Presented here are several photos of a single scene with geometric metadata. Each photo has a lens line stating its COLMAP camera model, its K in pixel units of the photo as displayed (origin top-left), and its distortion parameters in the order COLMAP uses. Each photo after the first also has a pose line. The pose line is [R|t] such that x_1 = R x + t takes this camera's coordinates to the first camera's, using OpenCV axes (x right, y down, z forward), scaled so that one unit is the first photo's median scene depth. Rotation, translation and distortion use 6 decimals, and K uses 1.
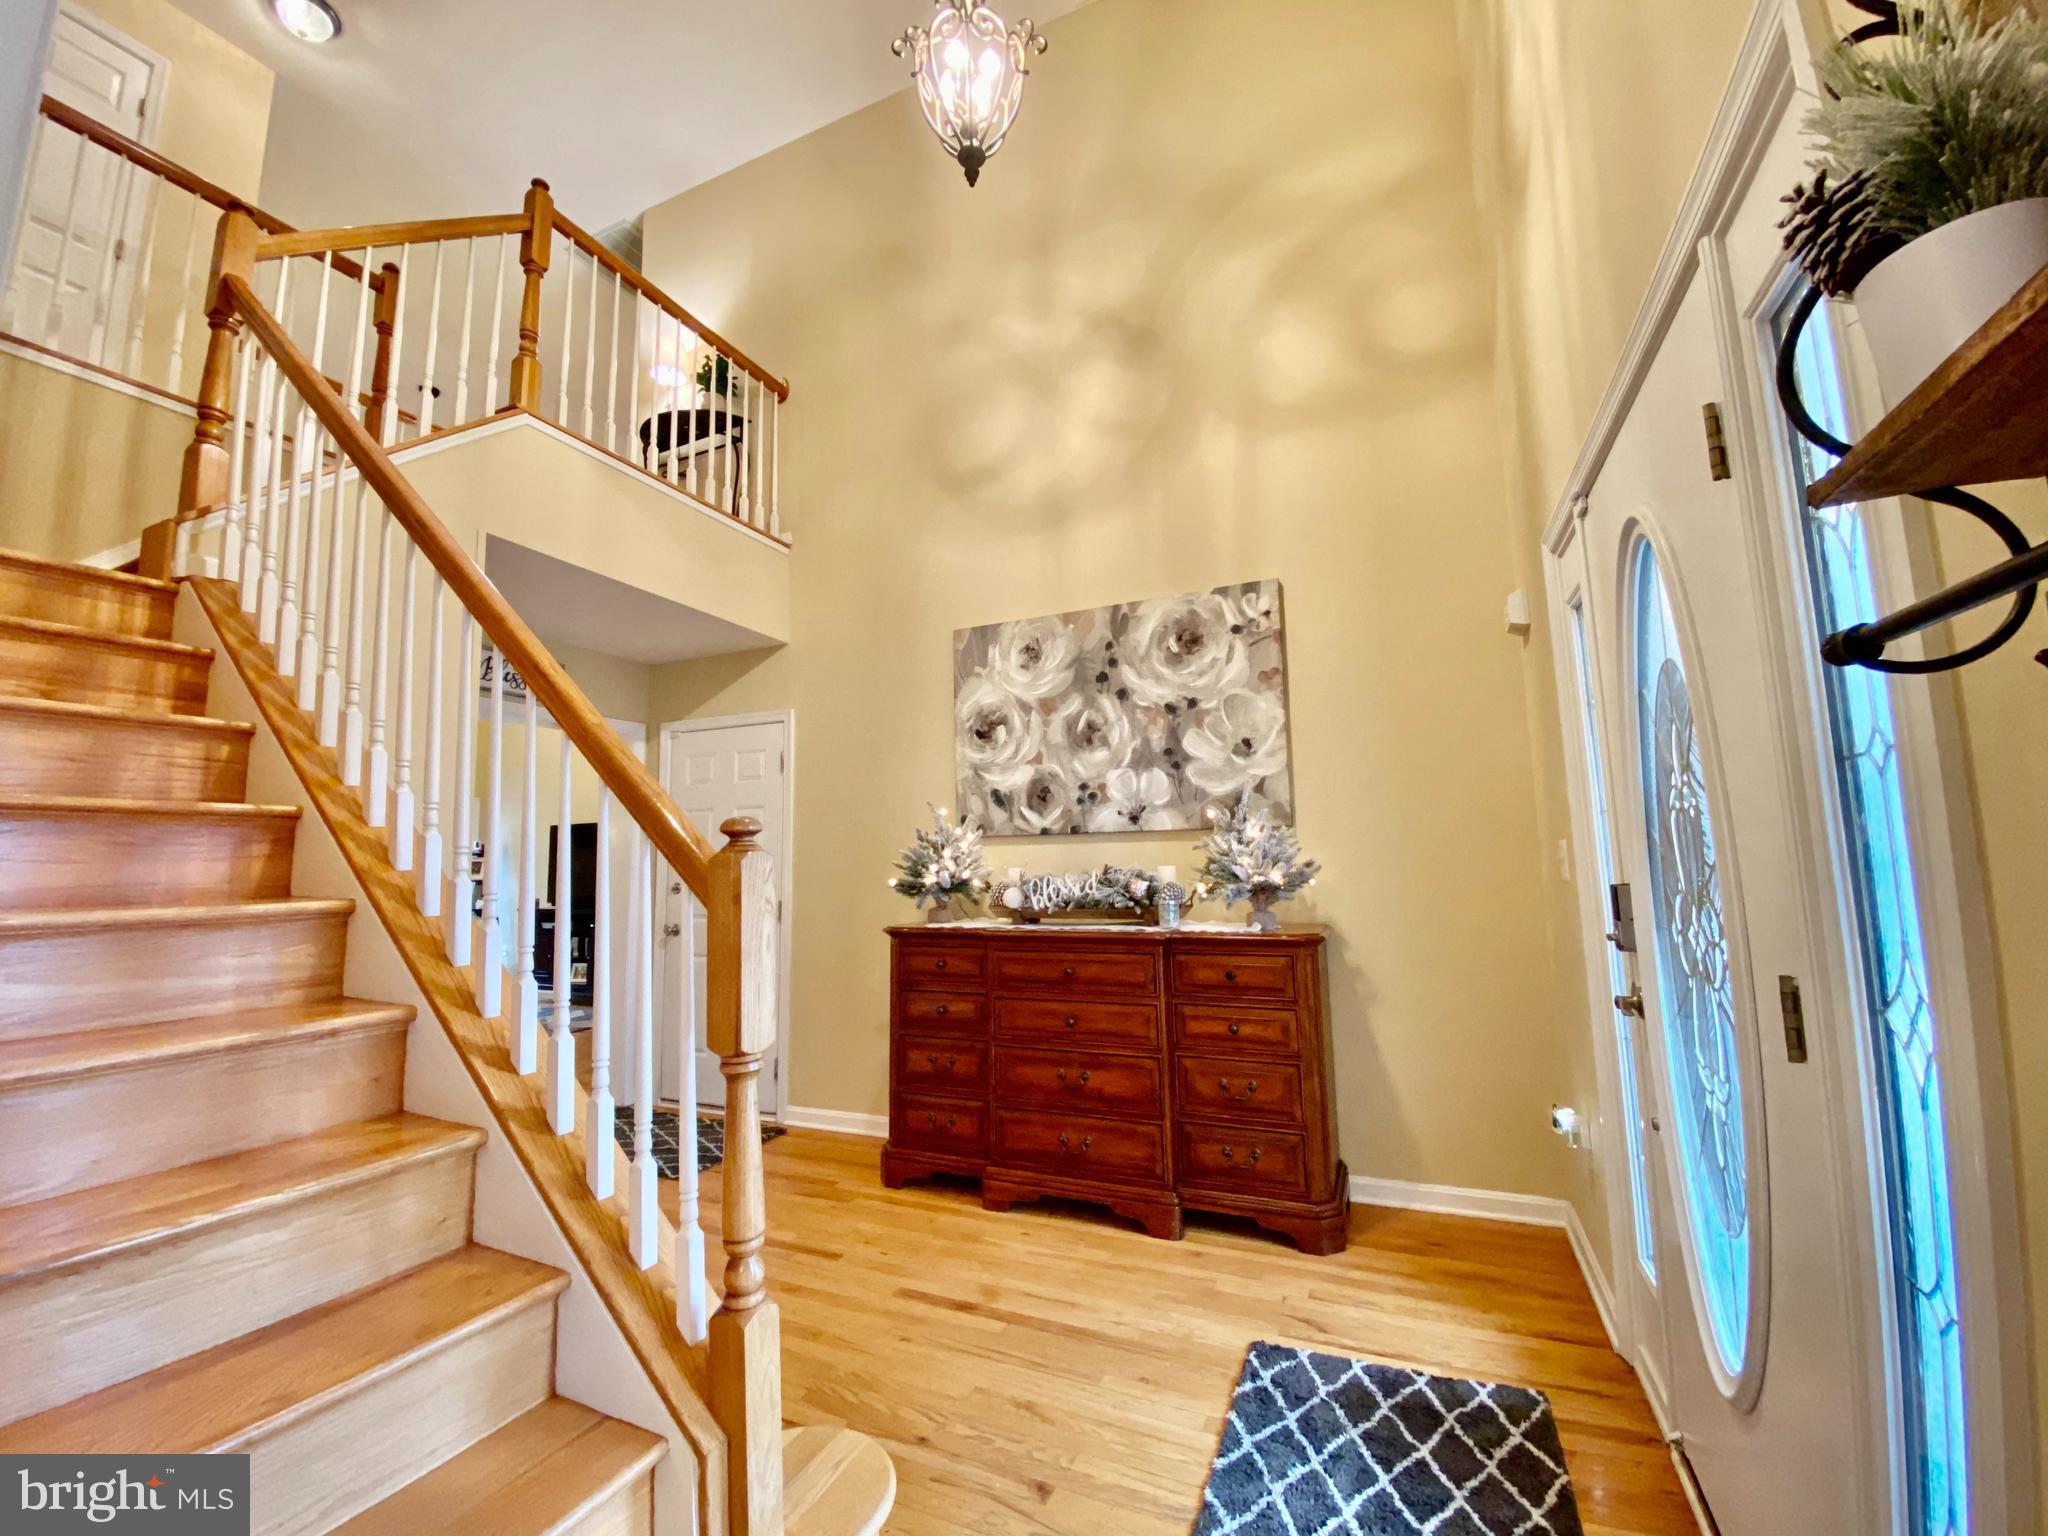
lens RADIAL K [[832.8, 0, 1020.7], [0, 832.8, 771.1], [0, 0, 1]] dist [0.026209, -0.023796]
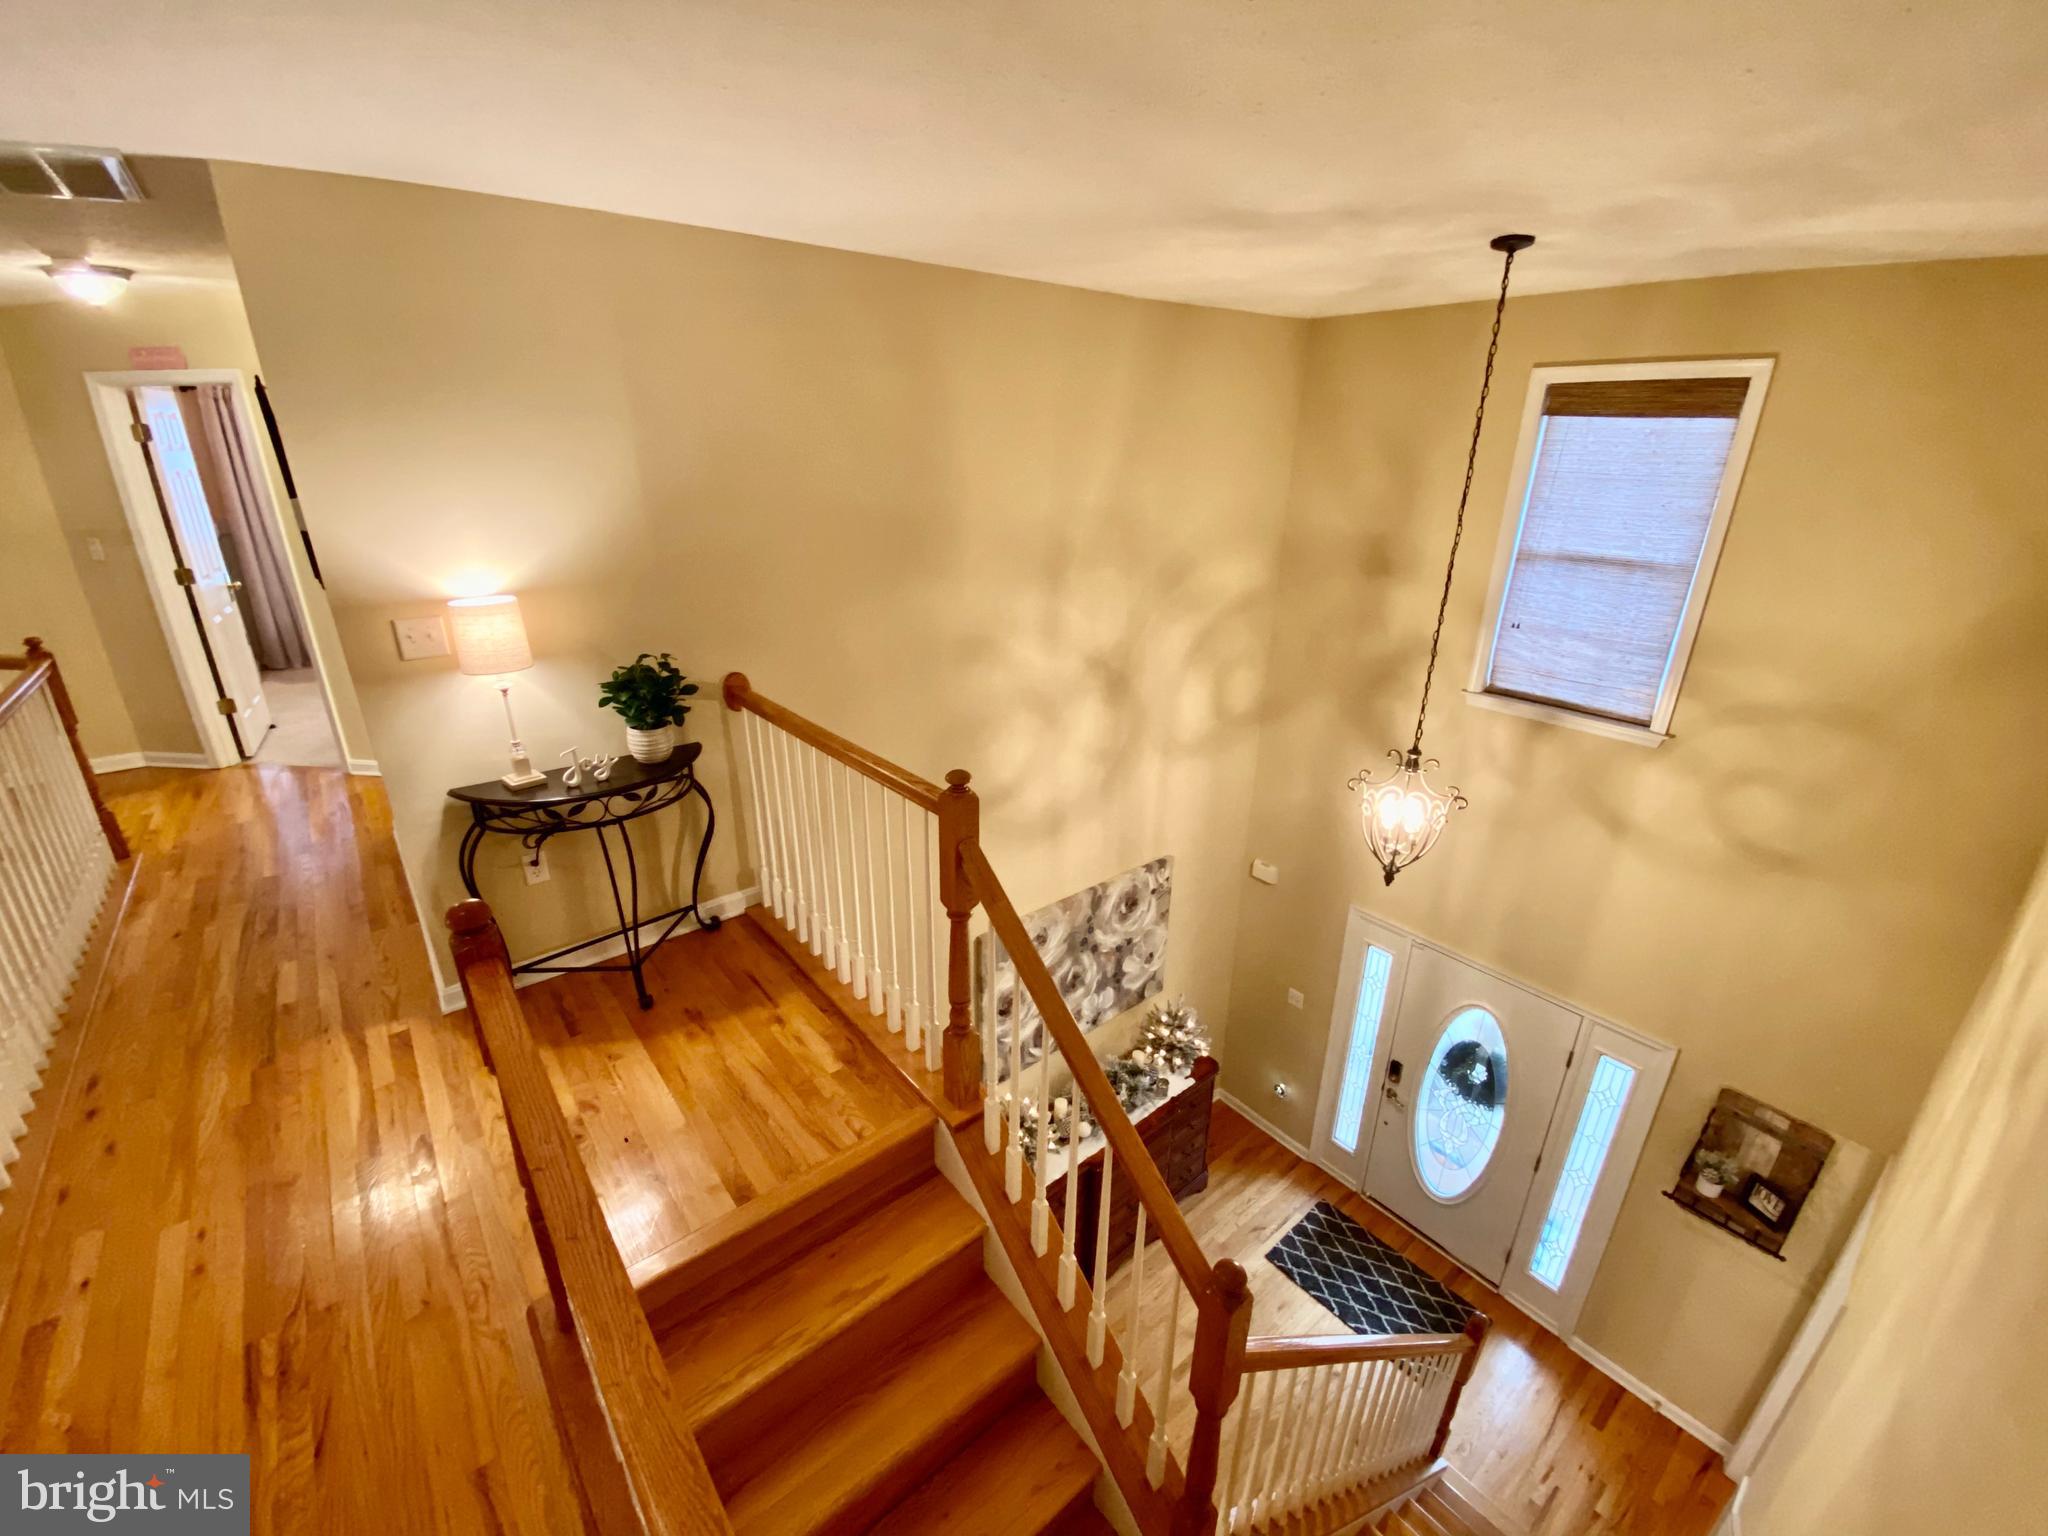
lens RADIAL K [[844.0, 0, 1021.4], [0, 844.0, 754.5], [0, 0, 1]] dist [0.030186, -0.020204]
pose [[0.431602, -0.290259, 0.854090, -1.065235], [-0.118670, 0.920318, 0.372735, -0.924165], [-0.894224, -0.262228, 0.362766, 0.704888]]
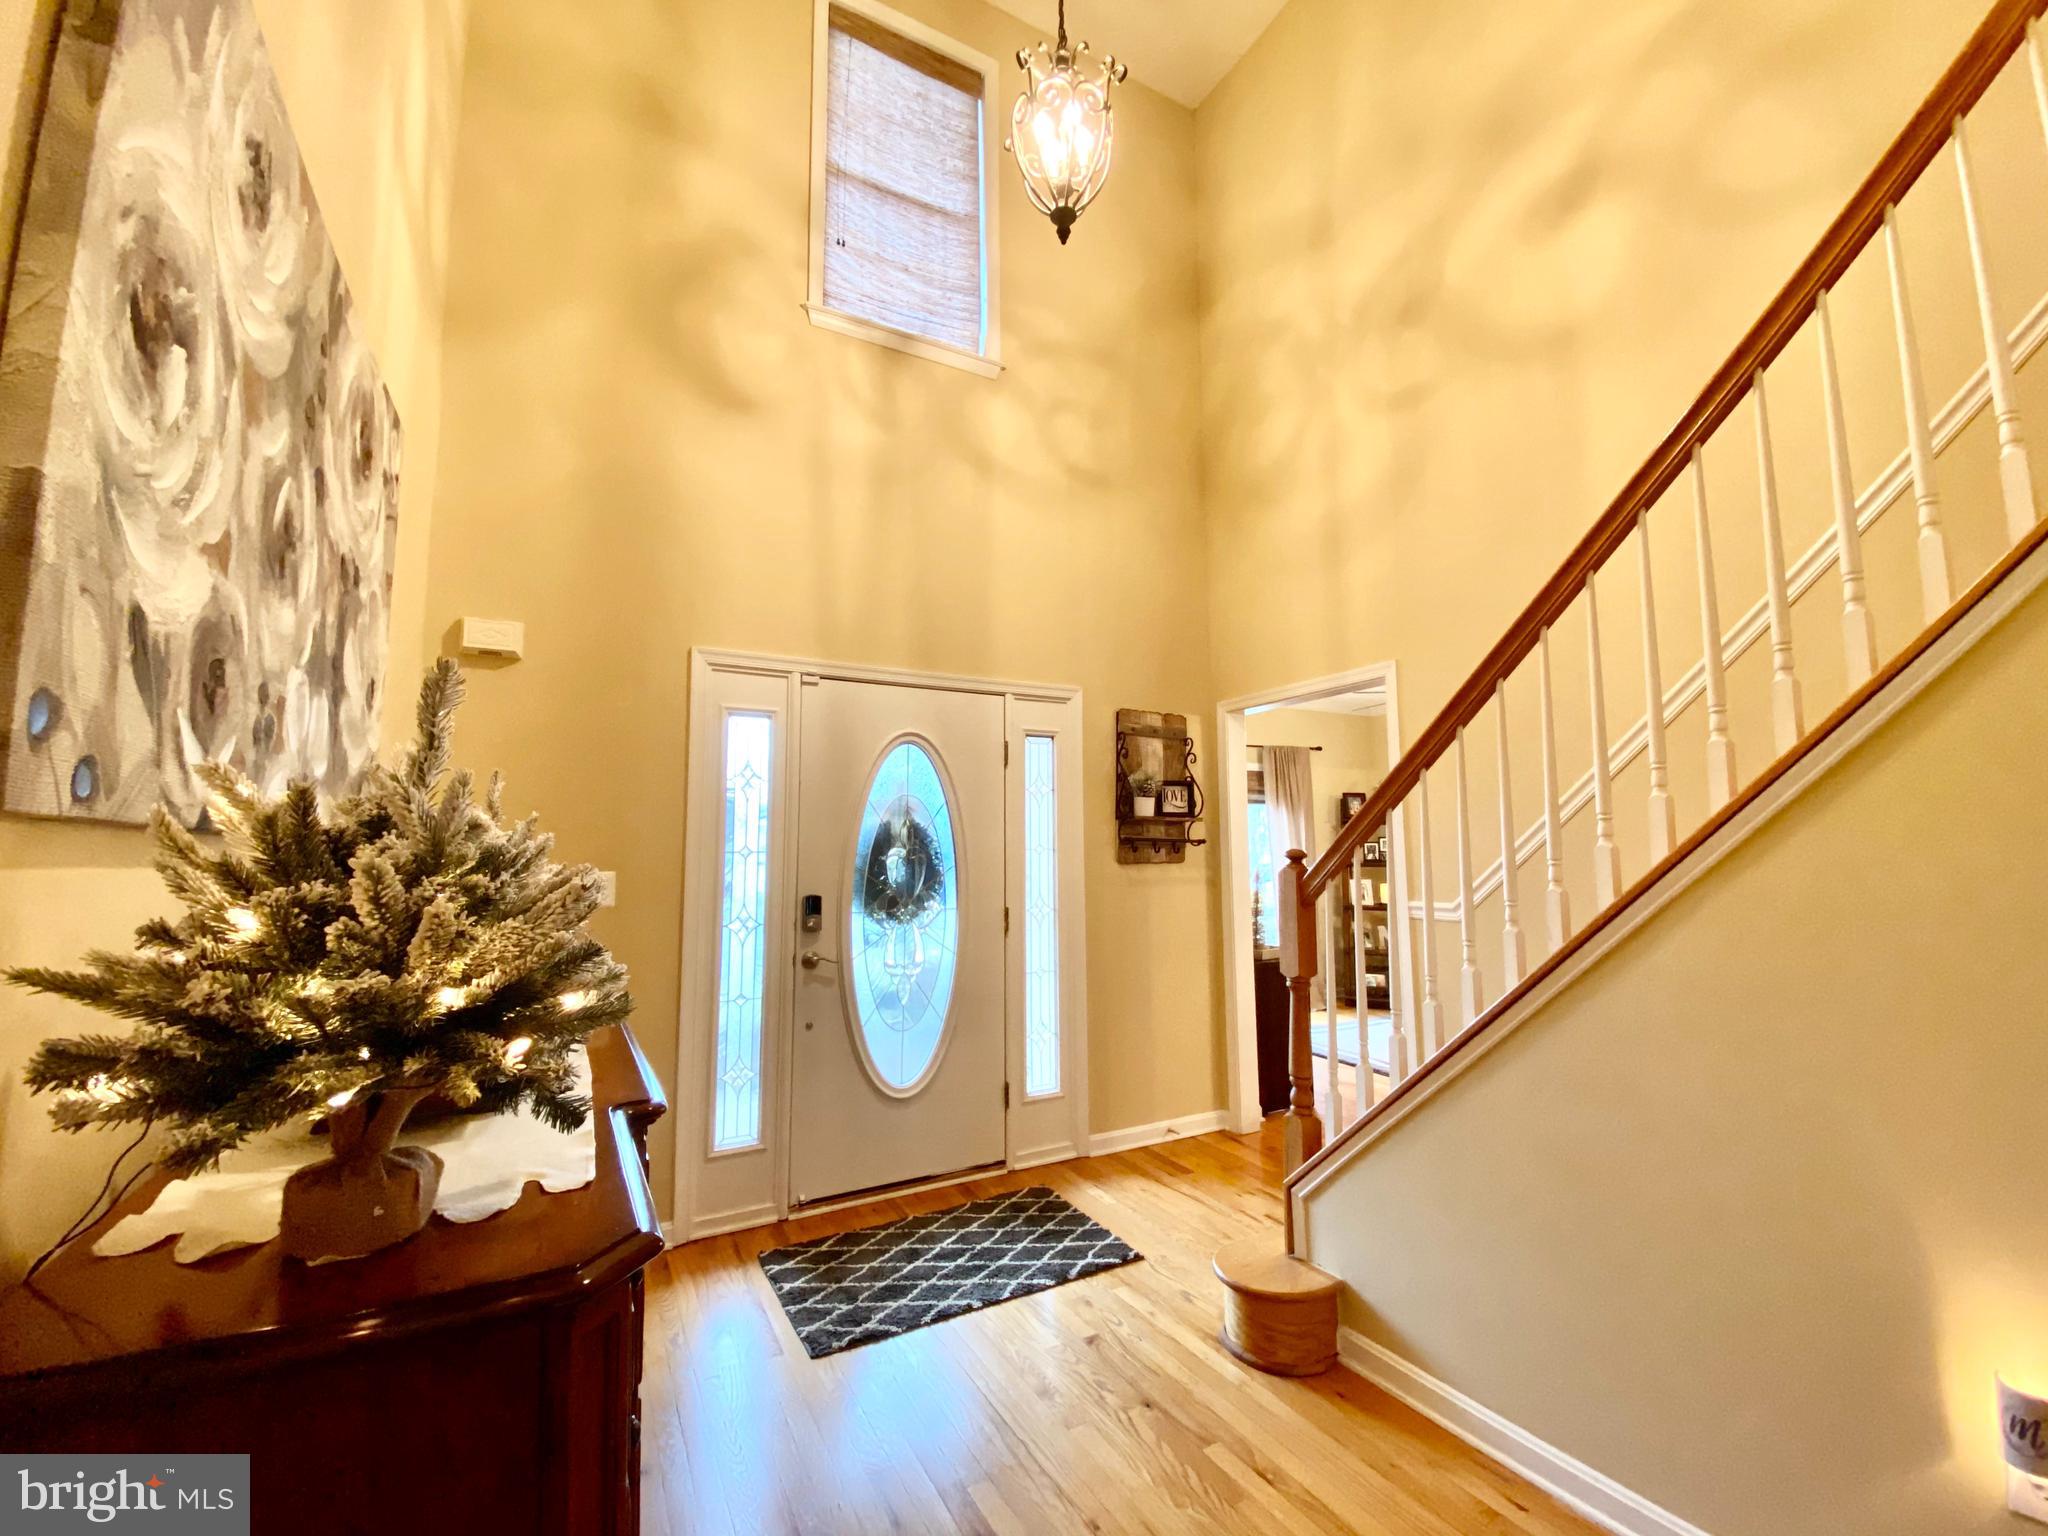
lens RADIAL K [[832.8, 0, 1020.7], [0, 832.8, 771.1], [0, 0, 1]] dist [0.026209, -0.023796]
pose [[-0.802026, 0.100459, 0.588780, -0.369541], [-0.030593, 0.977551, -0.208465, 0.123616], [-0.596505, -0.185207, -0.780949, 1.115830]]
